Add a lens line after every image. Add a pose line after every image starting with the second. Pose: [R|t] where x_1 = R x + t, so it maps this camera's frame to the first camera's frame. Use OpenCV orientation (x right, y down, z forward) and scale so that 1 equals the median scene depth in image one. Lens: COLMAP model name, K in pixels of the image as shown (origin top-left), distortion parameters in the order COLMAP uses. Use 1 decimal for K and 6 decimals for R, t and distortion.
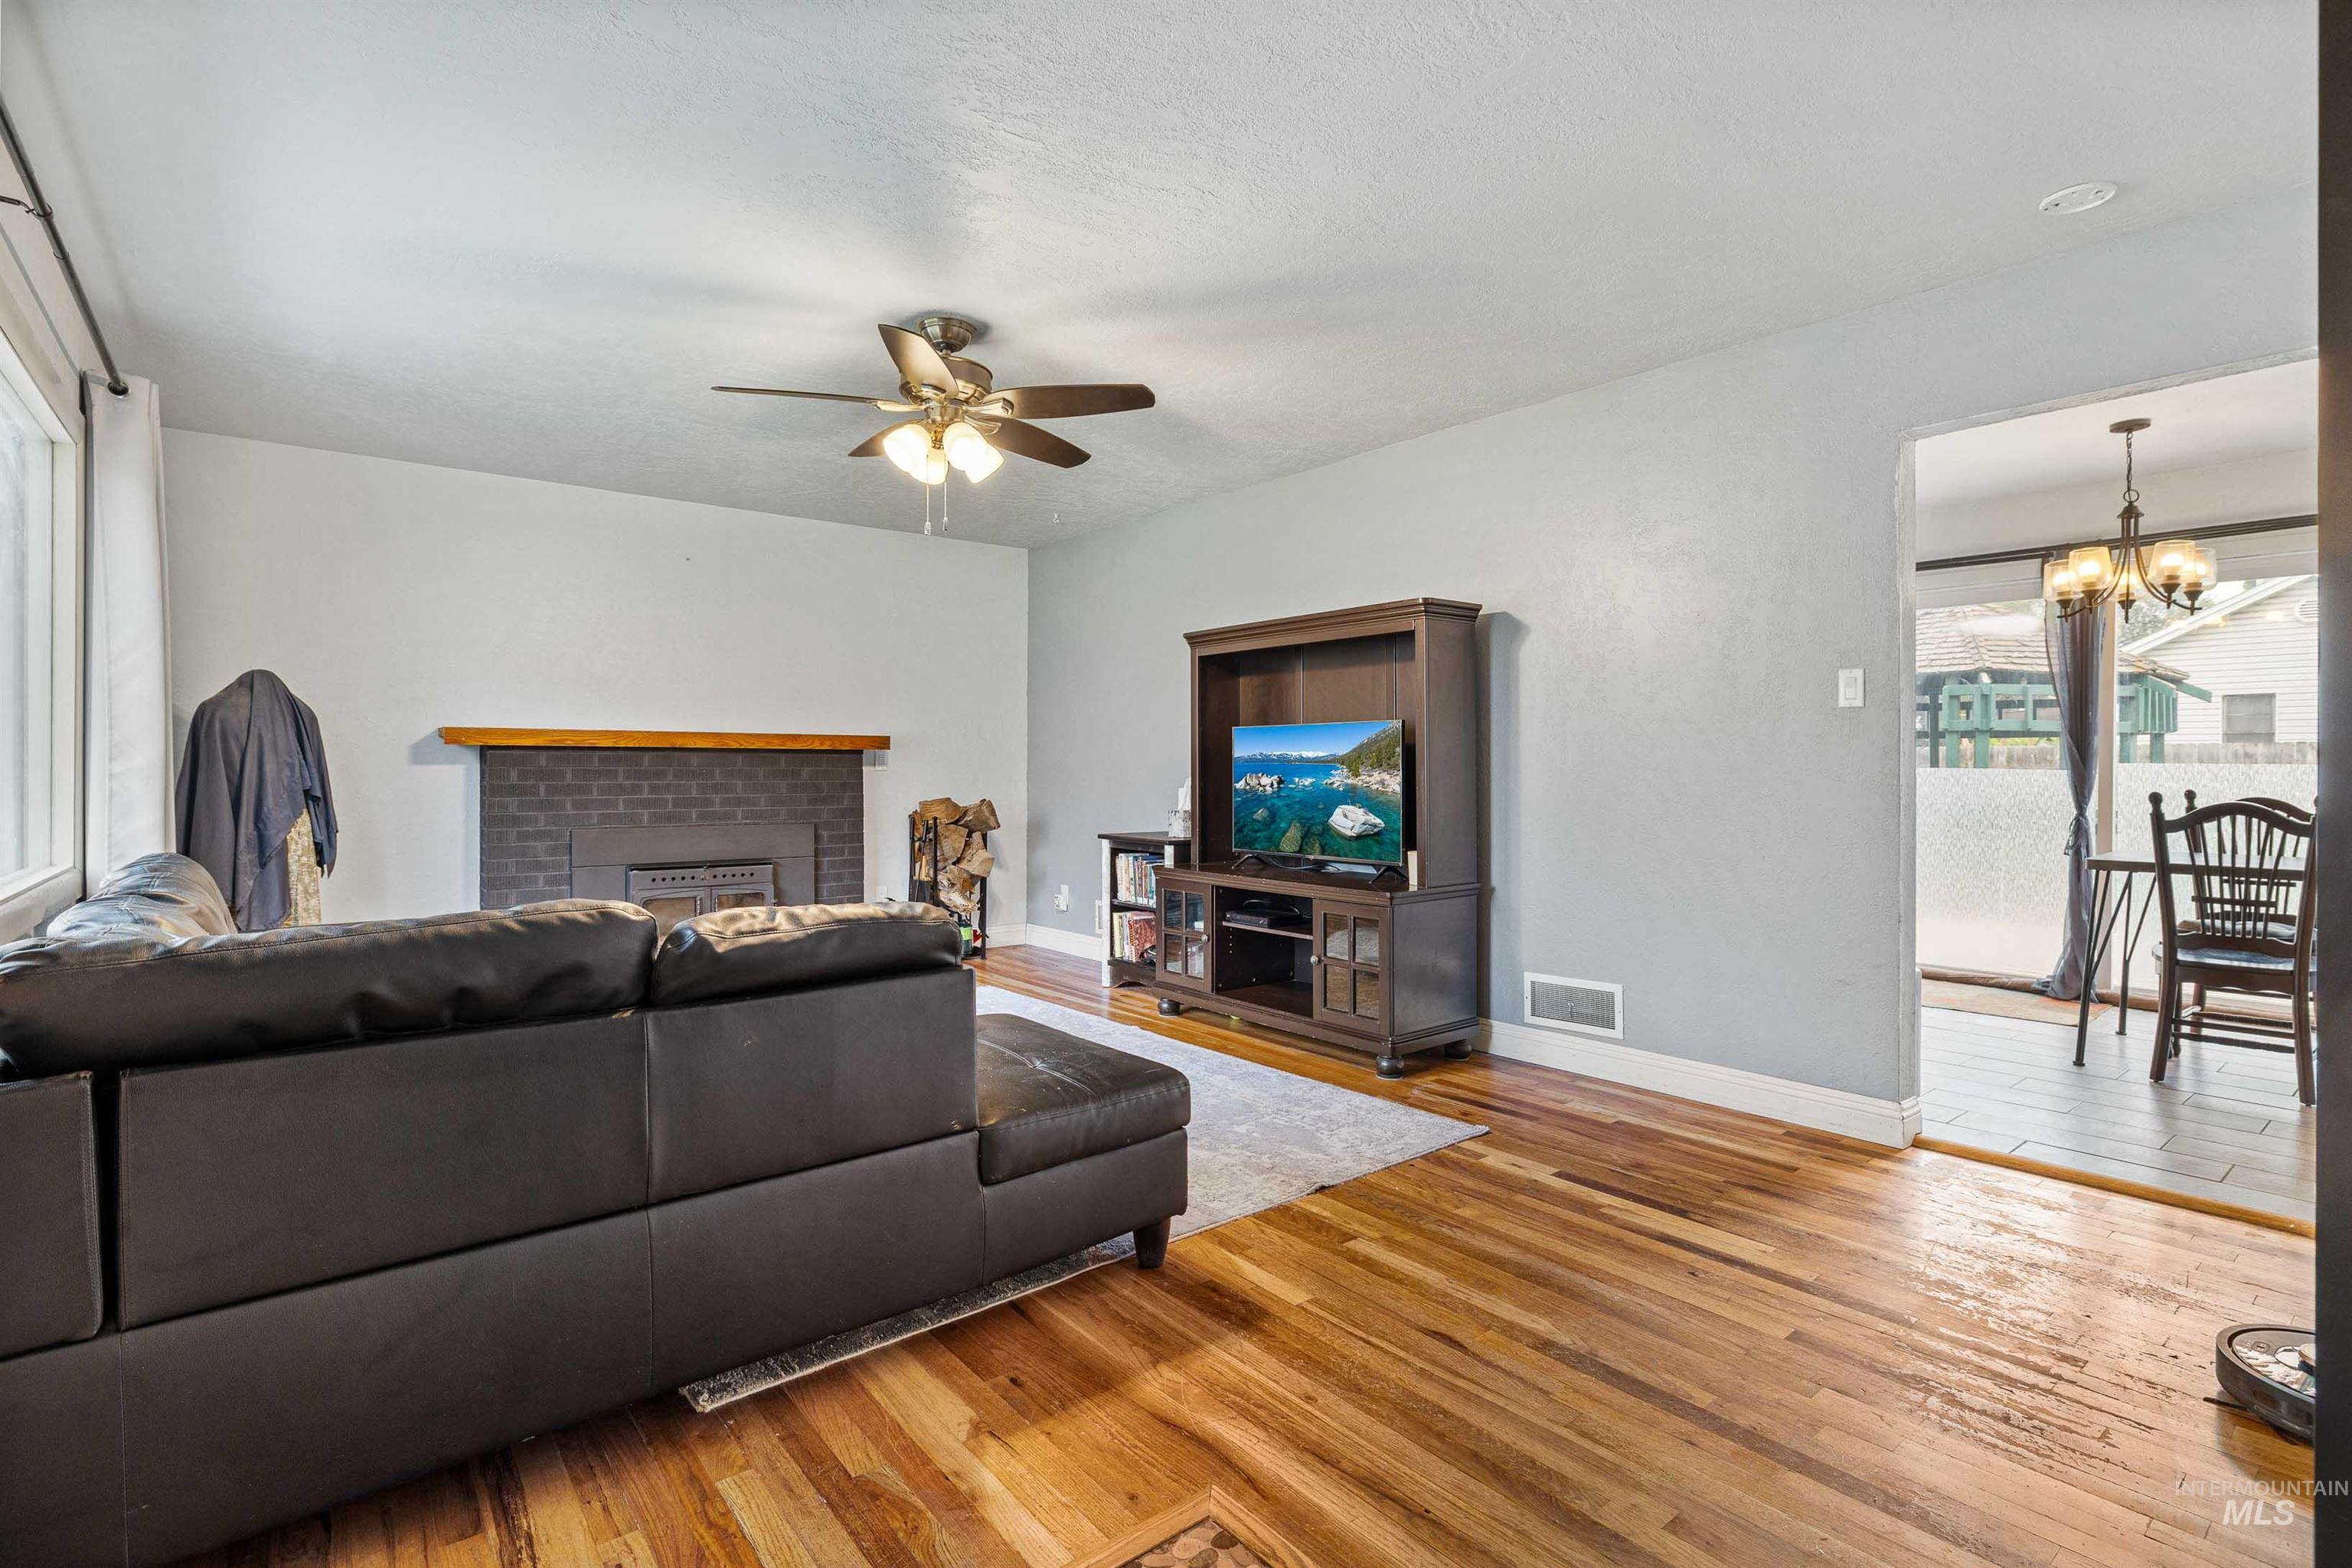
lens RADIAL K [[1105.9, 0, 1177.0], [0, 1105.9, 772.5], [0, 0, 1]] dist [-0.000880, -0.000095]
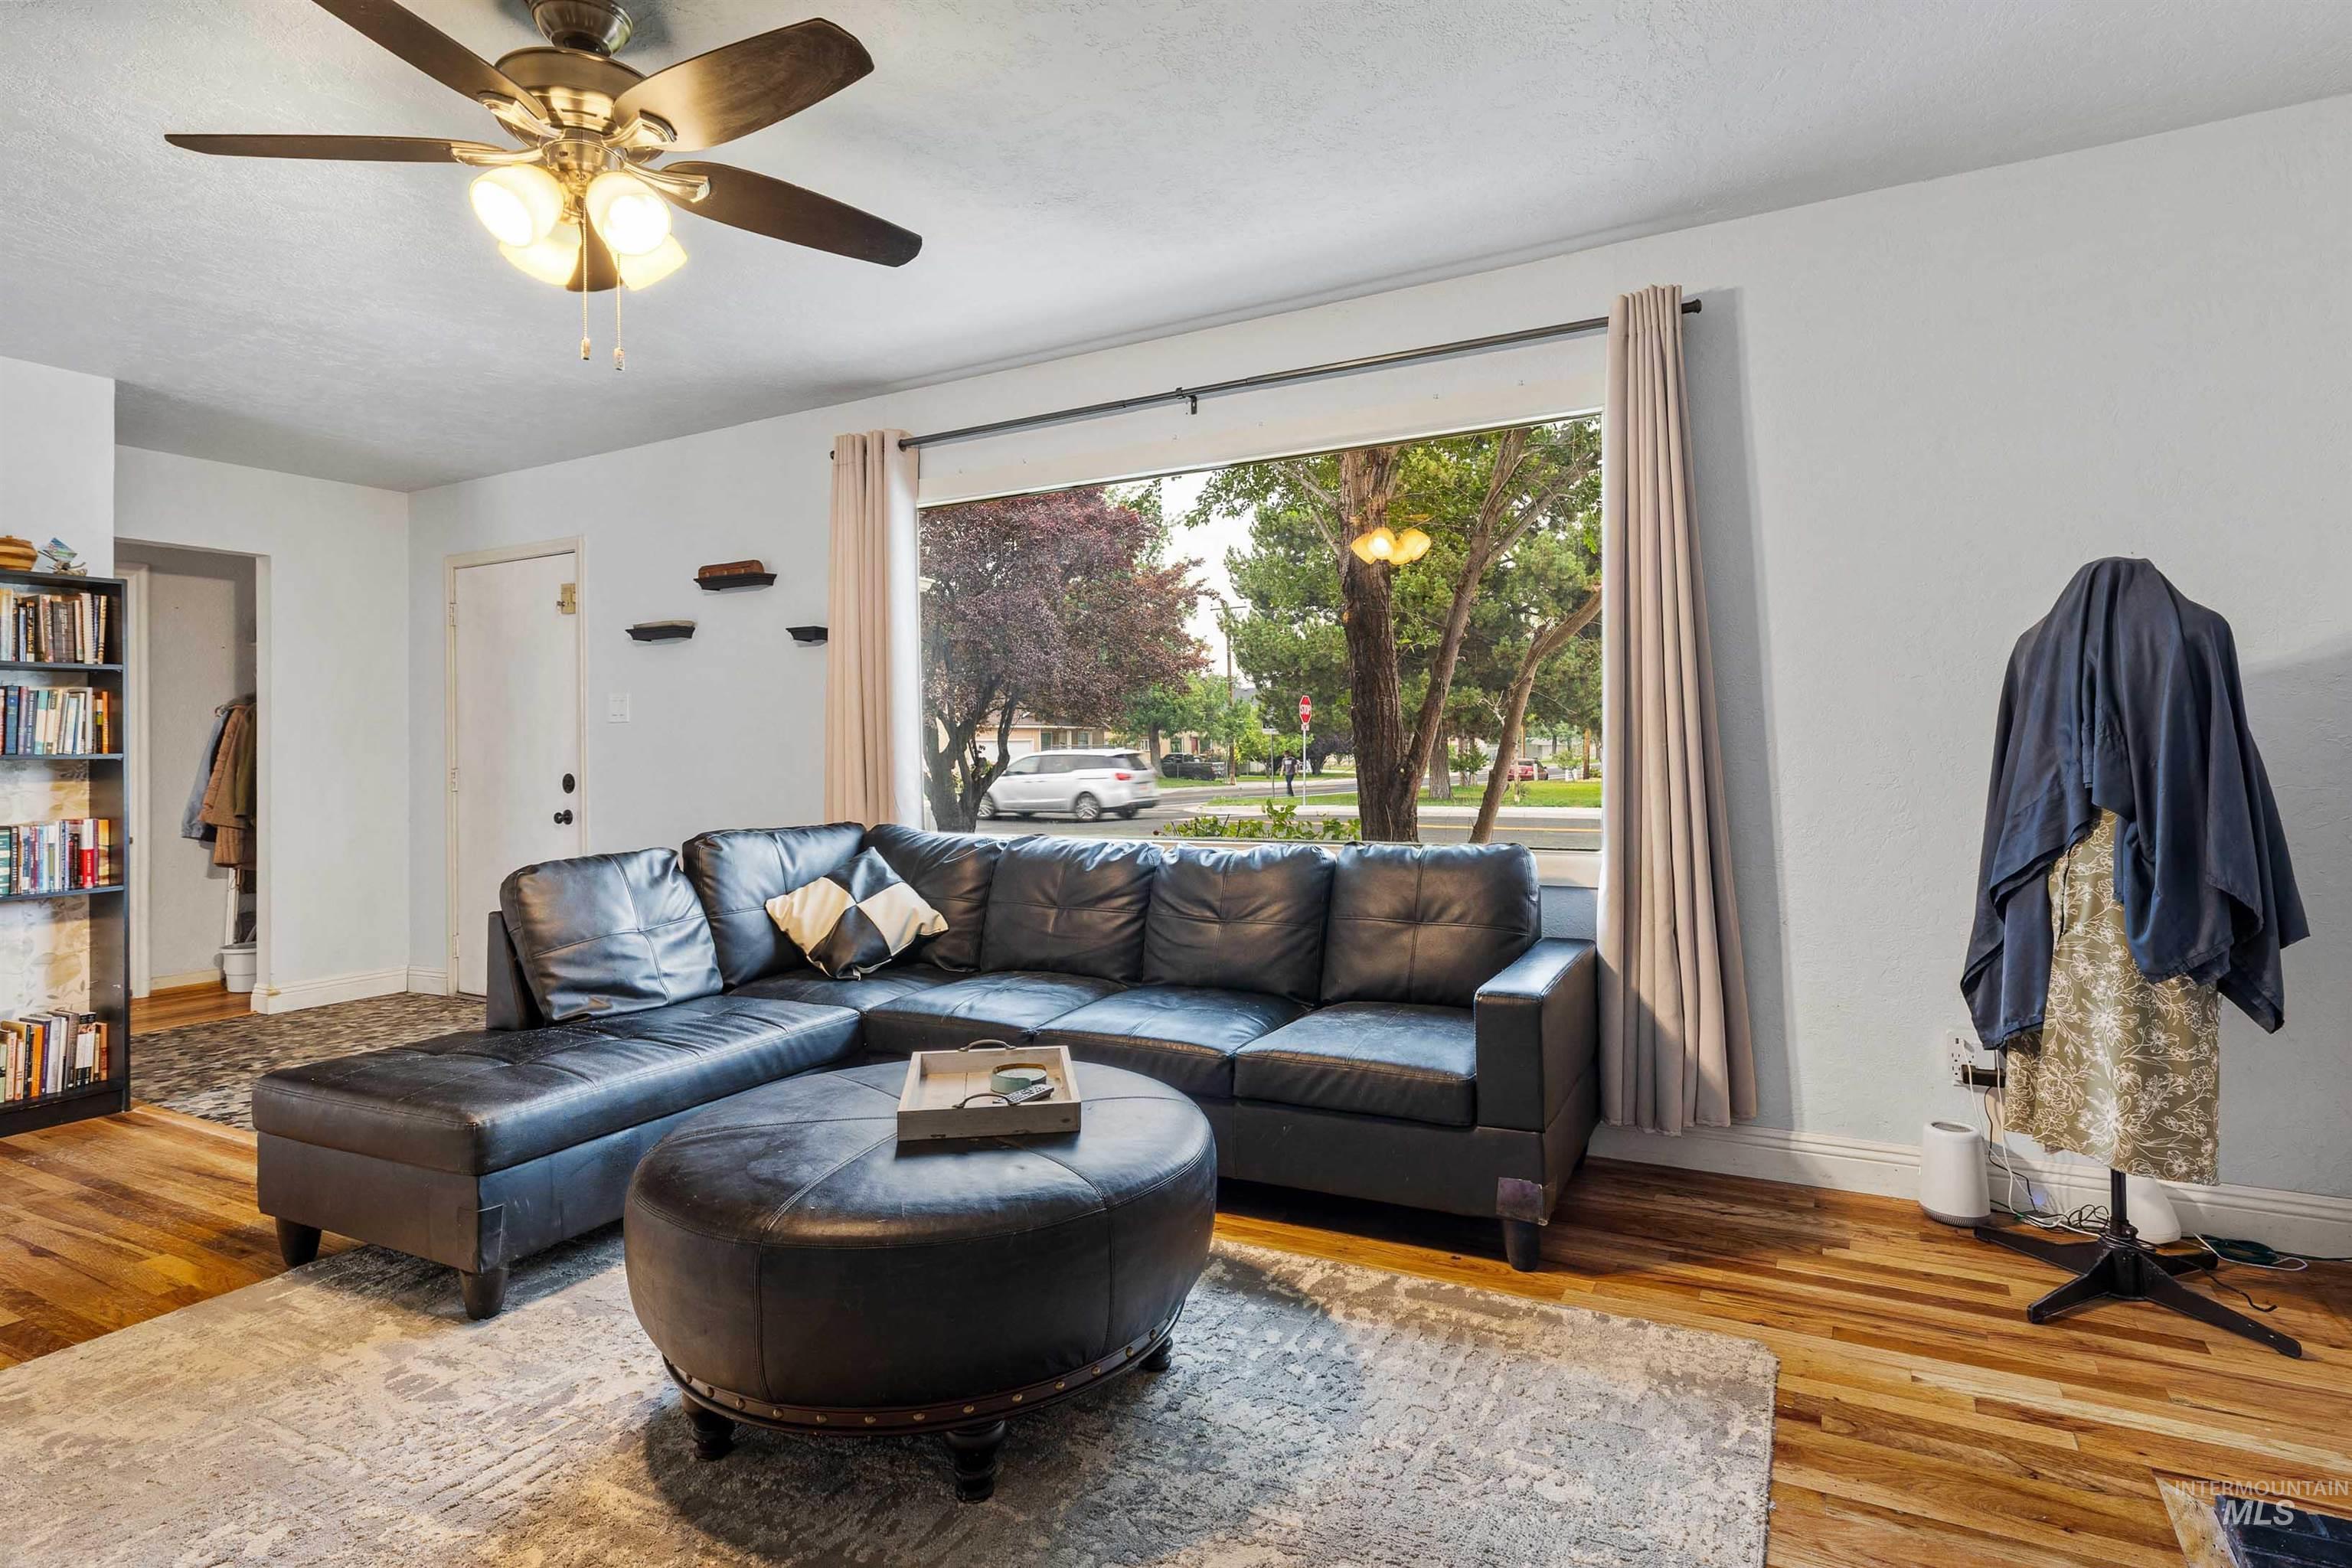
lens RADIAL K [[1200.7, 0, 1203.9], [0, 1200.7, 737.2], [0, 0, 1]] dist [-0.000963, 0.000166]
pose [[-0.921687, 0.006947, -0.387872, -0.148922], [0.011247, 0.999898, -0.008817, -0.005780], [0.387771, -0.012489, -0.921671, 0.960491]]
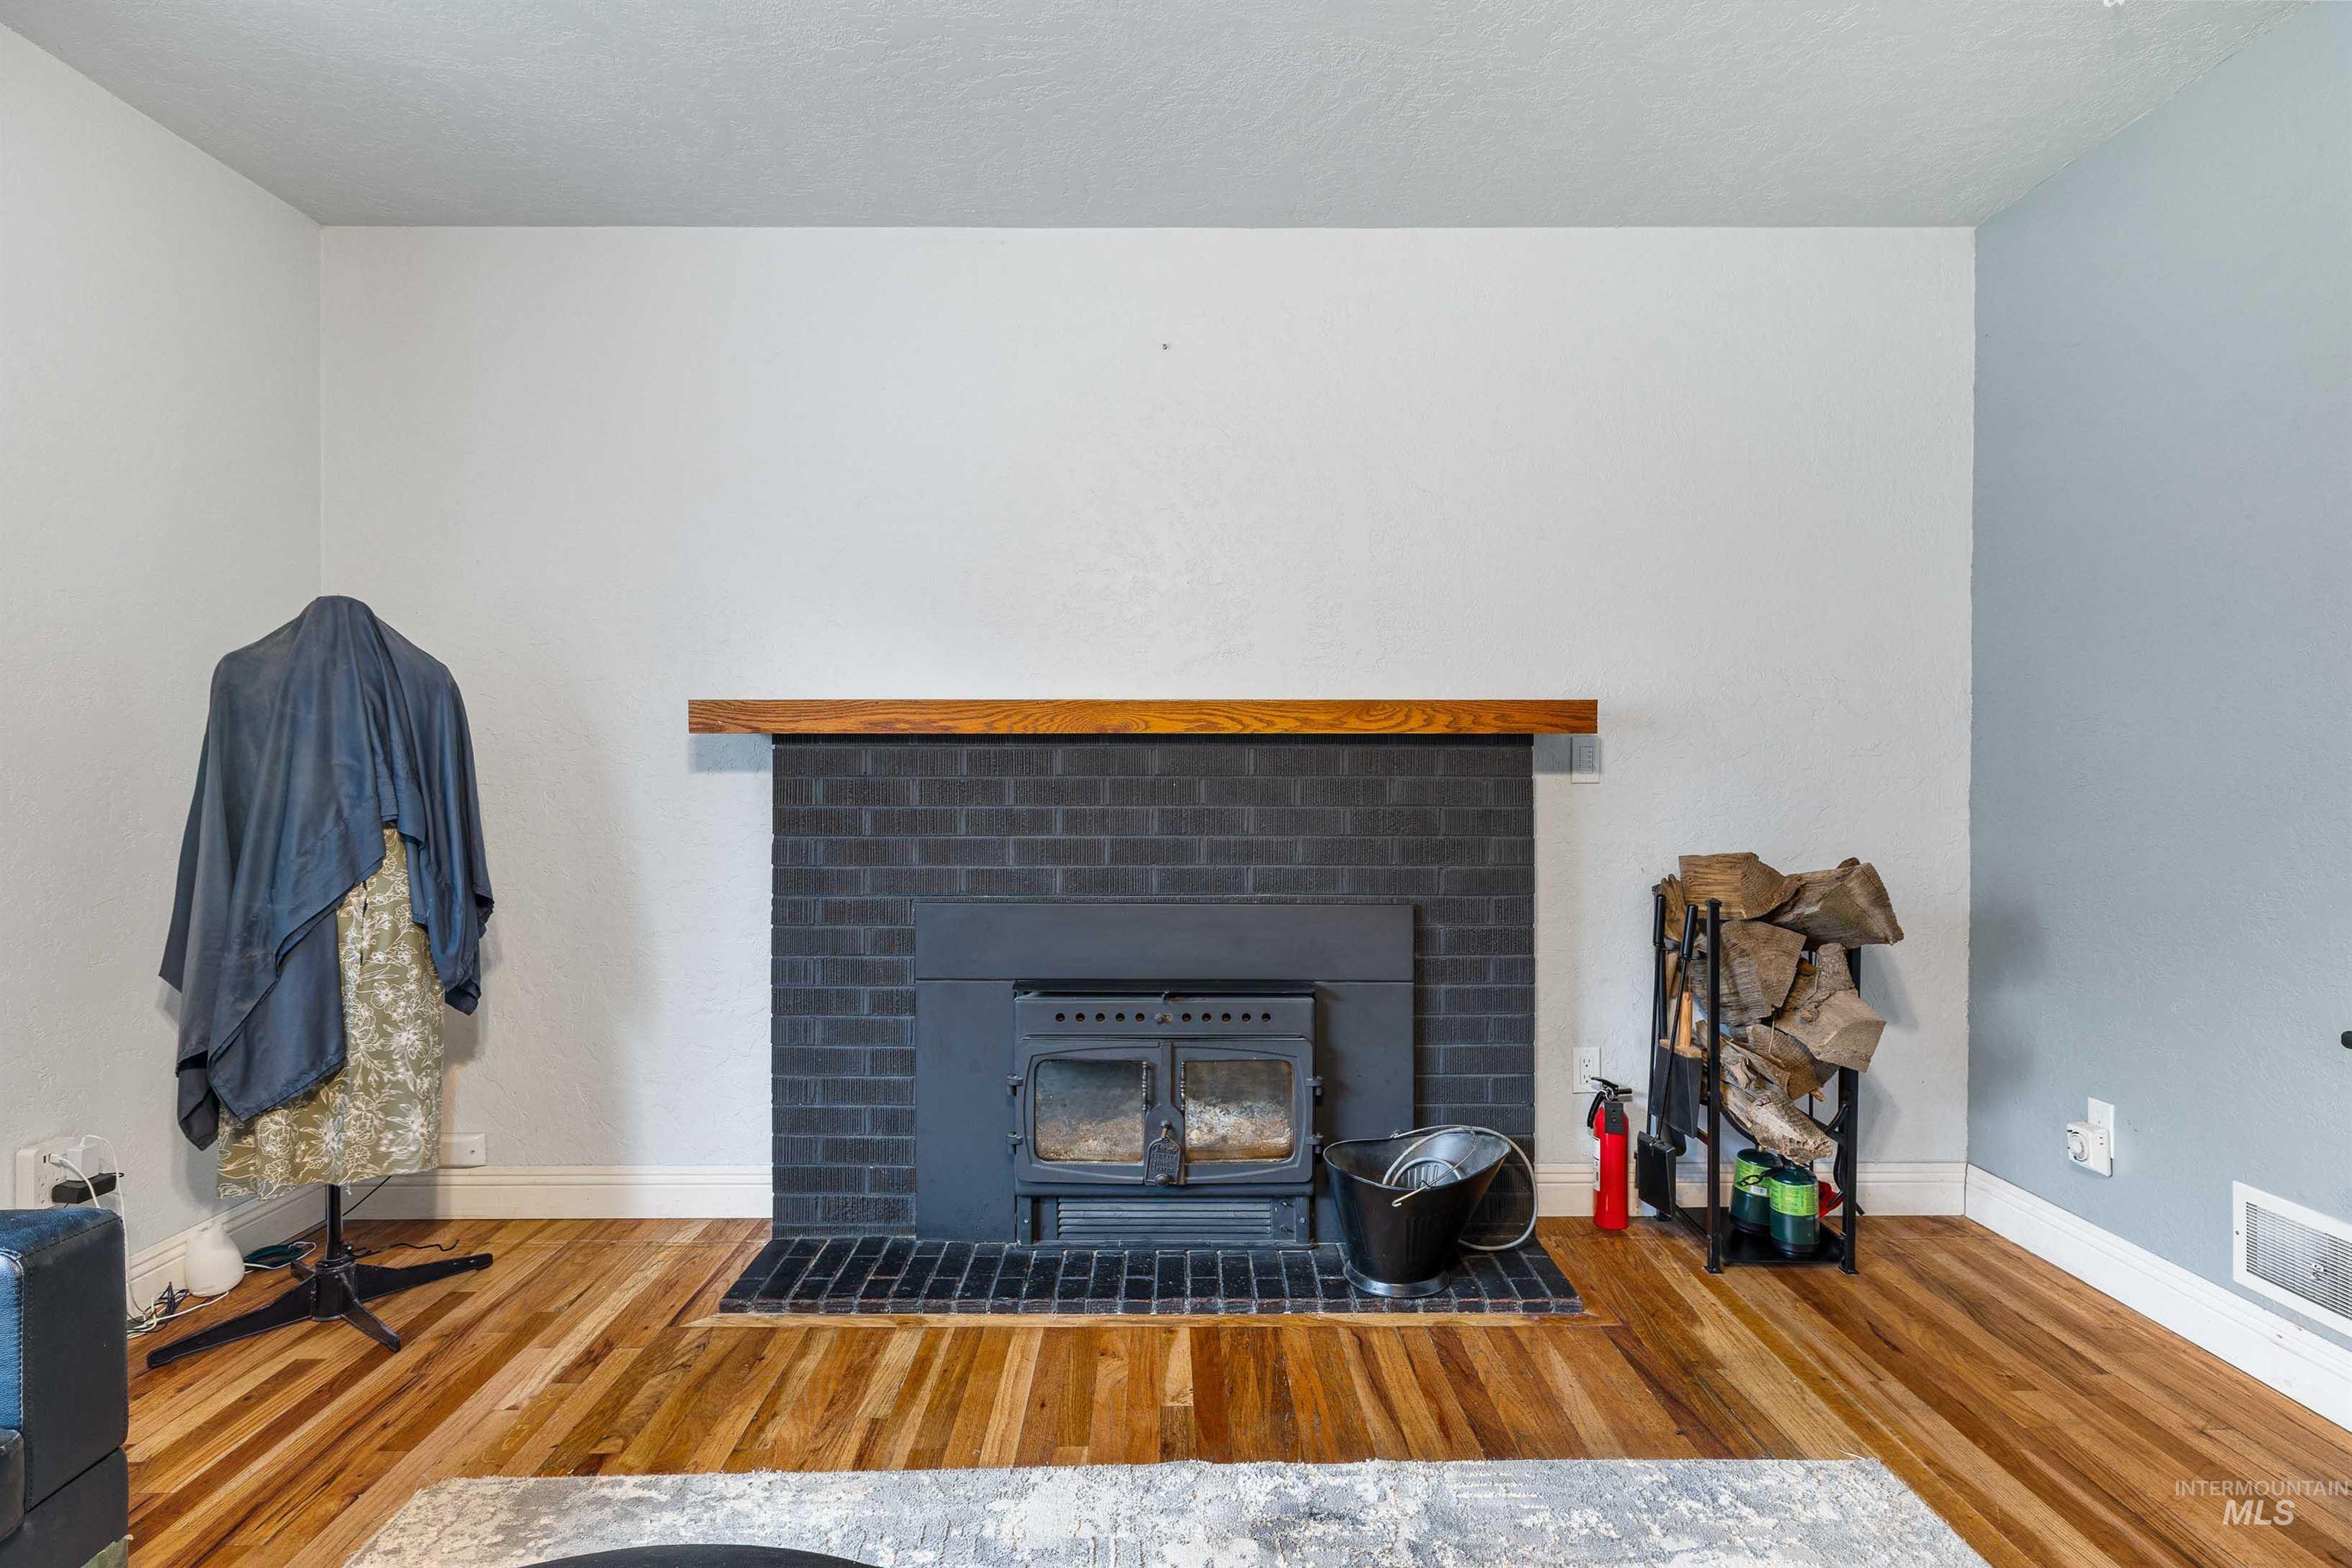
lens RADIAL K [[1200.7, 0, 1181.9], [0, 1200.7, 781.2], [0, 0, 1]] dist [-0.000963, 0.000166]
pose [[0.781565, 0.005943, -0.623795, -0.103209], [-0.001390, 0.999969, 0.007785, -0.006122], [0.623822, -0.005218, 0.781549, 0.565539]]
